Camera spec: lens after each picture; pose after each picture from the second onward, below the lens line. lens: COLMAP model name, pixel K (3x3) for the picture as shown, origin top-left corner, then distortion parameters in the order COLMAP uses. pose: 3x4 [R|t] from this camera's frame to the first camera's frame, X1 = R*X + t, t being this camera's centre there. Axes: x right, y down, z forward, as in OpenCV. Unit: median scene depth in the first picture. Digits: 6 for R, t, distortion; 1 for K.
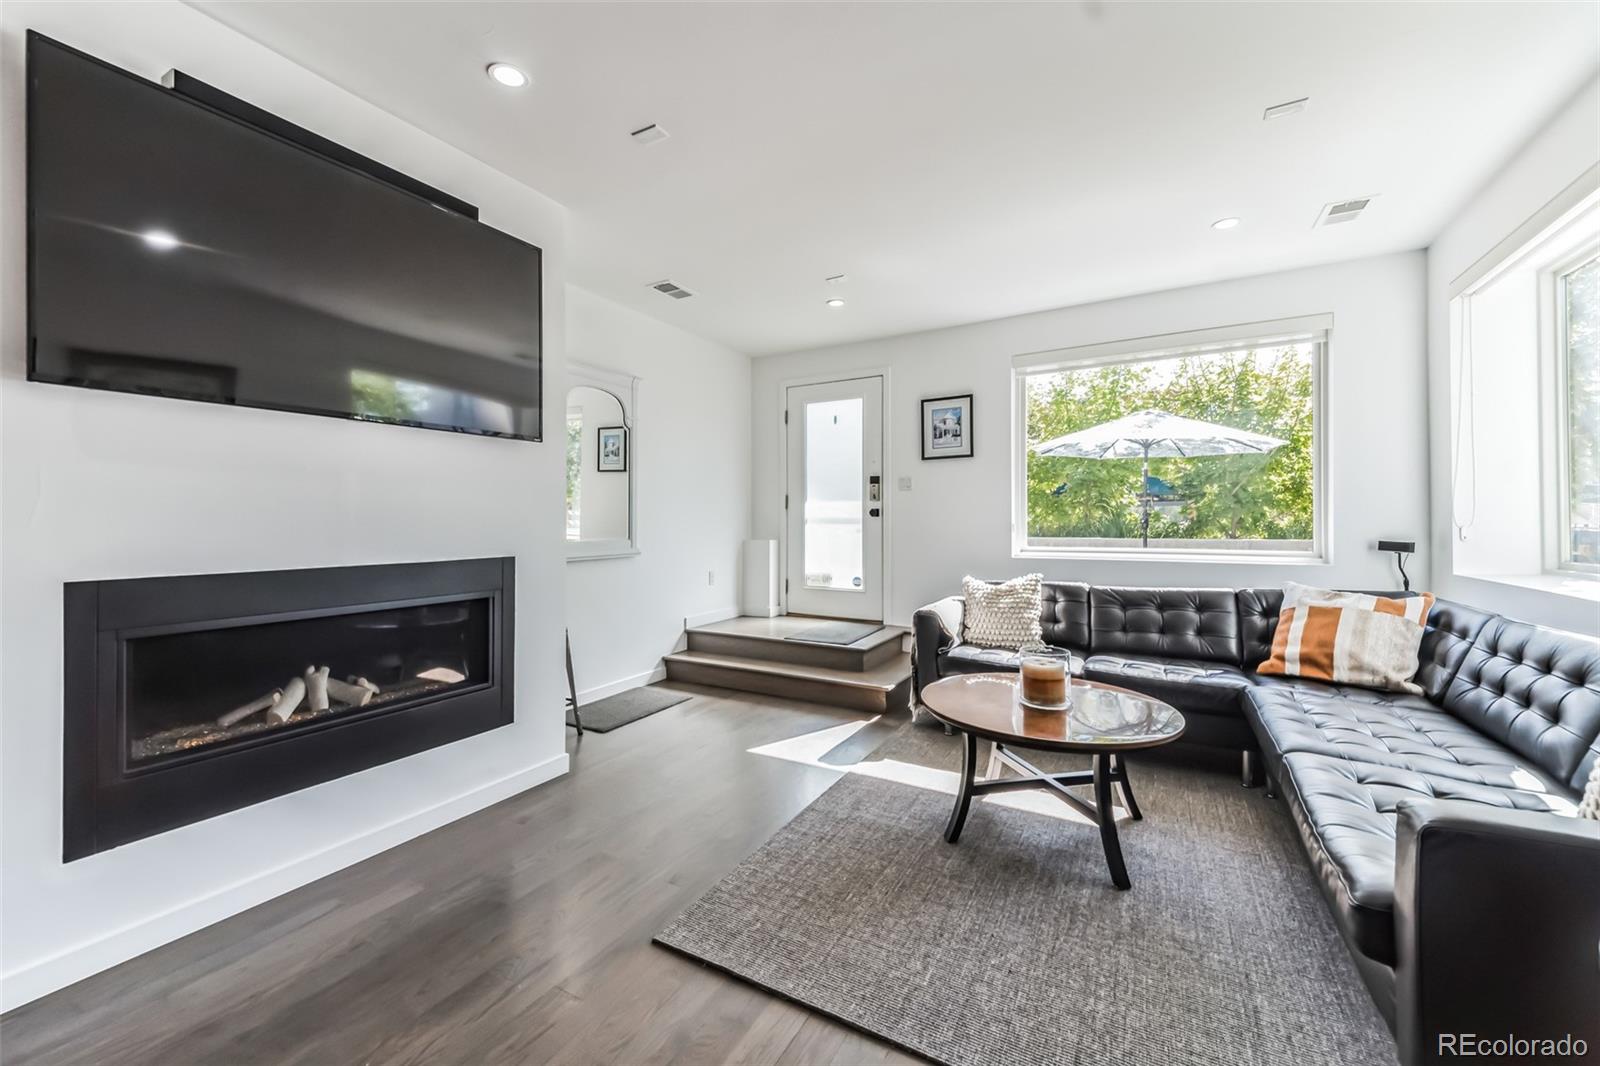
lens RADIAL K [[653.8, 0, 767.6], [0, 653.8, 511.3], [0, 0, 1]] dist [0.003256, -0.000028]
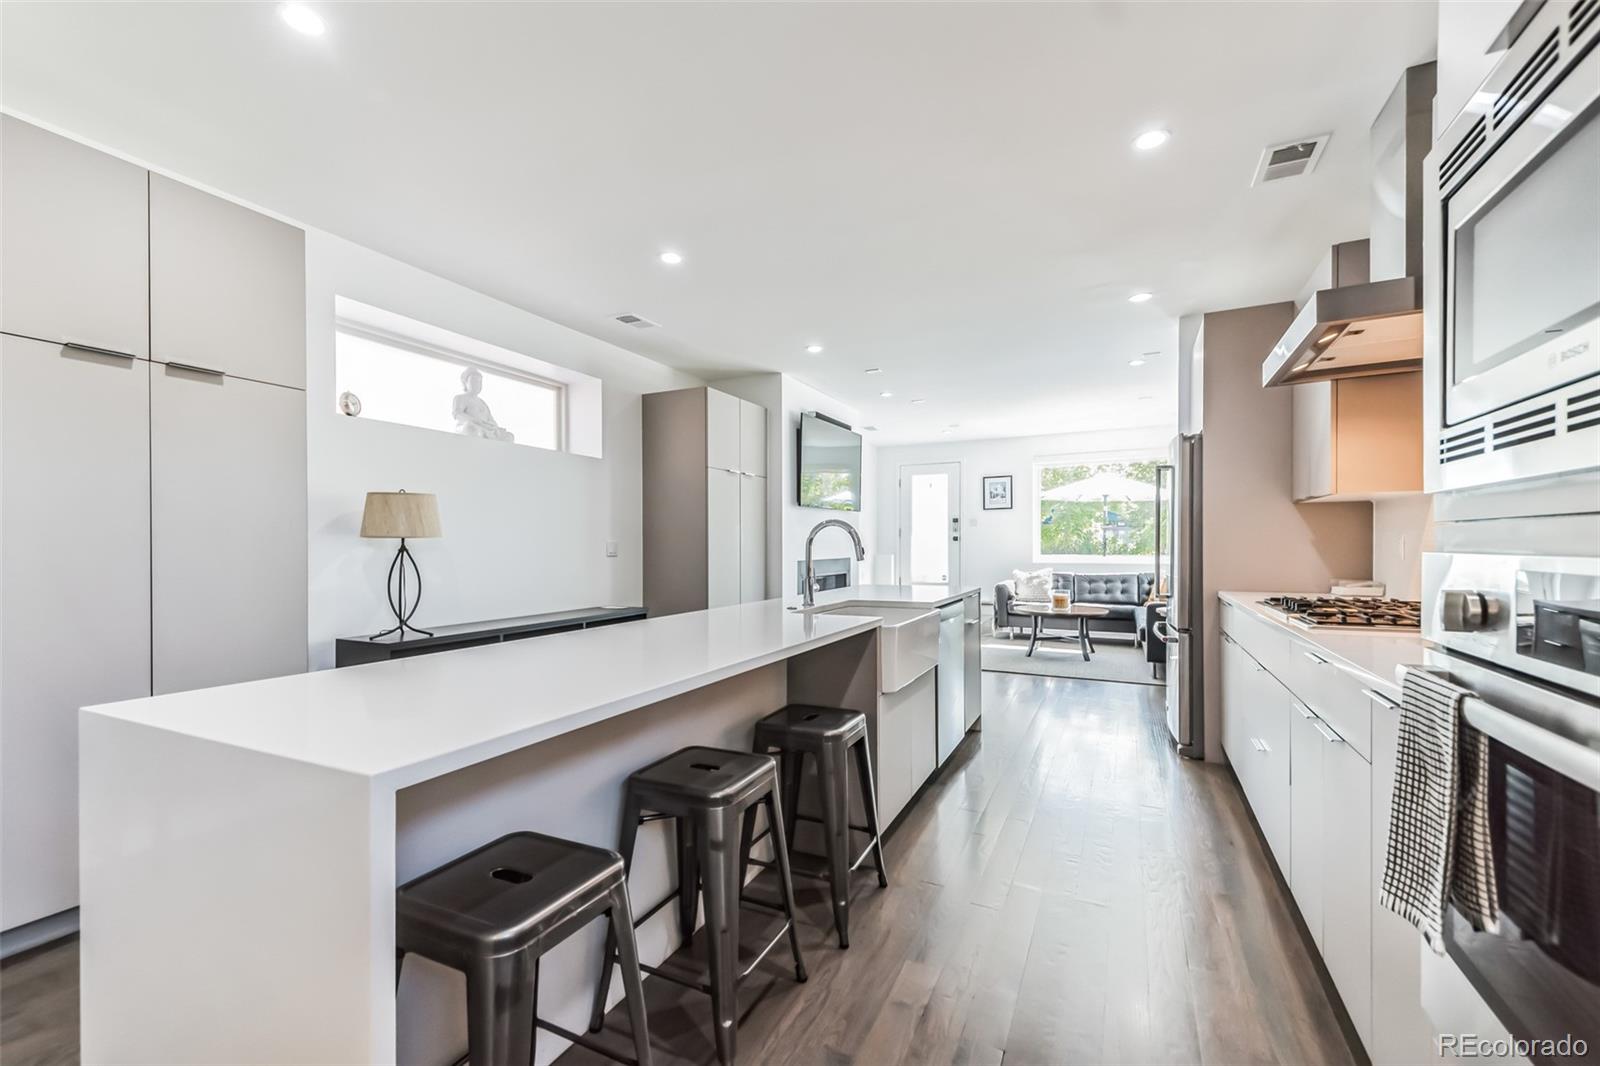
lens RADIAL K [[653.8, 0, 788.6], [0, 653.8, 539.0], [0, 0, 1]] dist [0.003256, -0.000028]
pose [[0.998215, -0.002538, 0.059670, -0.418997], [0.002071, 0.999967, 0.007884, -0.012948], [-0.059688, -0.007746, 0.998187, -0.797733]]
